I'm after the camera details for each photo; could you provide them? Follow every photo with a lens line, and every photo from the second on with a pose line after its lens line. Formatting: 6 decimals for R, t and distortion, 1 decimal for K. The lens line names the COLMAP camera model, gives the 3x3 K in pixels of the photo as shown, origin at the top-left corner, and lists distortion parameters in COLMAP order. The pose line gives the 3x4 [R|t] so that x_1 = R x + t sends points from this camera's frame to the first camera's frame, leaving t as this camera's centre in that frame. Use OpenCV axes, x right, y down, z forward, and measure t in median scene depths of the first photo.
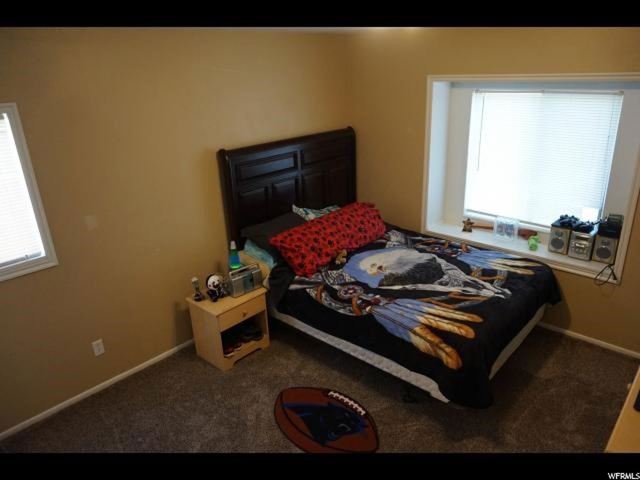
lens RADIAL K [[440.3, 0, 318.4], [0, 440.3, 238.3], [0, 0, 1]] dist [-0.062152, 0.004377]
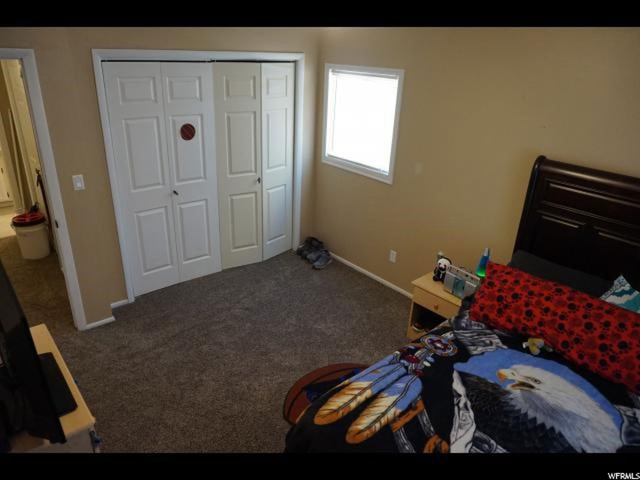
lens RADIAL K [[440.3, 0, 318.5], [0, 440.3, 240.5], [0, 0, 1]] dist [-0.062152, 0.004377]
pose [[-0.096215, 0.434220, -0.895654, 0.679413], [-0.385013, 0.813551, 0.435776, -0.278834], [0.917882, 0.386766, 0.088904, 0.608968]]
